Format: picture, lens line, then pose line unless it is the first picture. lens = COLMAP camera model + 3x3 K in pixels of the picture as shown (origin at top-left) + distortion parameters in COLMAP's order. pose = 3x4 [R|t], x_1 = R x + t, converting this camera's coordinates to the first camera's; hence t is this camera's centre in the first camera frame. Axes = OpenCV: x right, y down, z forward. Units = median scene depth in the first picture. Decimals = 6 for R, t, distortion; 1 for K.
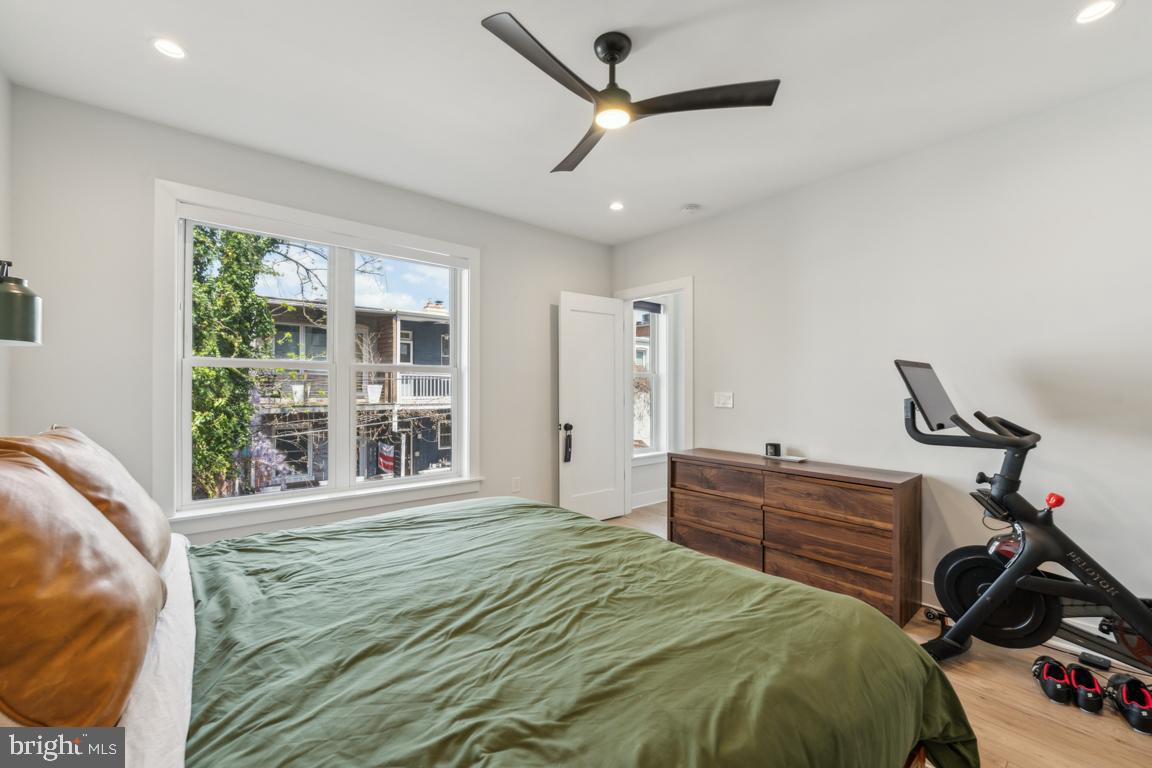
lens RADIAL K [[474.7, 0, 577.7], [0, 474.7, 390.2], [0, 0, 1]] dist [-0.000191, 0.000106]
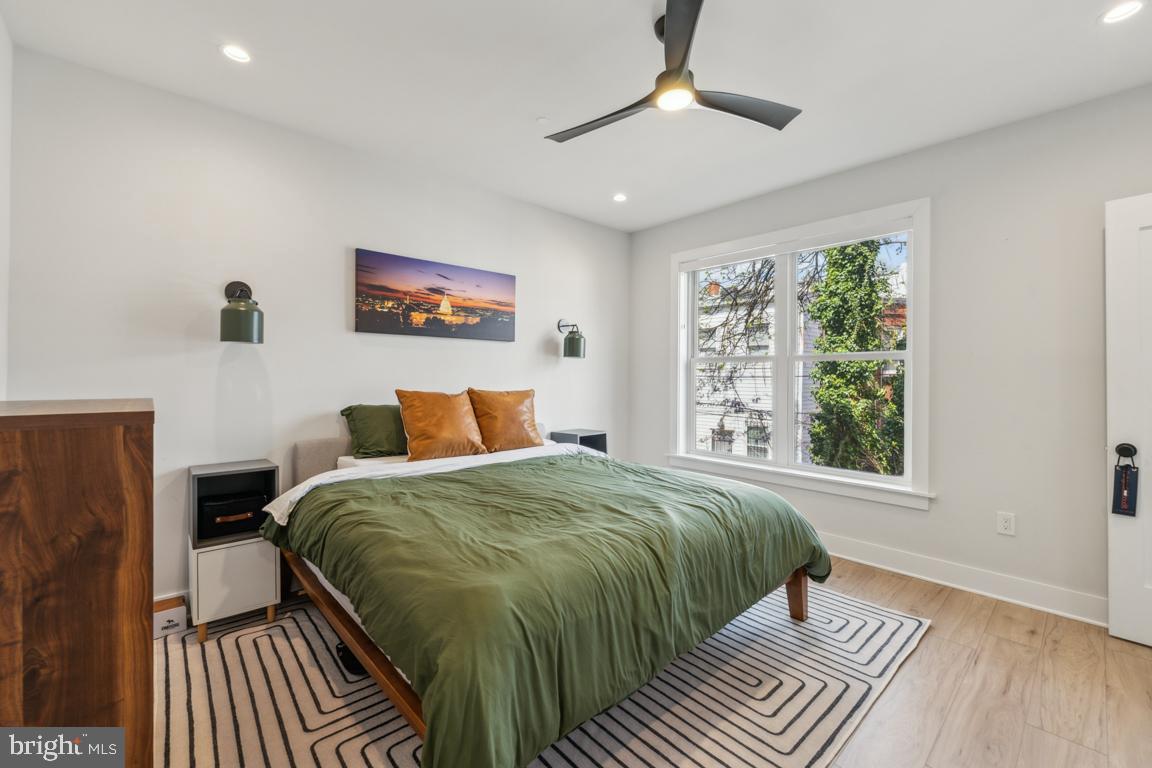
lens RADIAL K [[475.2, 0, 579.6], [0, 475.2, 379.2], [0, 0, 1]] dist [0.000453, 0.000011]
pose [[0.029311, -0.001268, -0.999570, 1.209422], [-0.006826, 0.999976, -0.001469, 0.006772], [0.999547, 0.006866, 0.029302, 0.885642]]
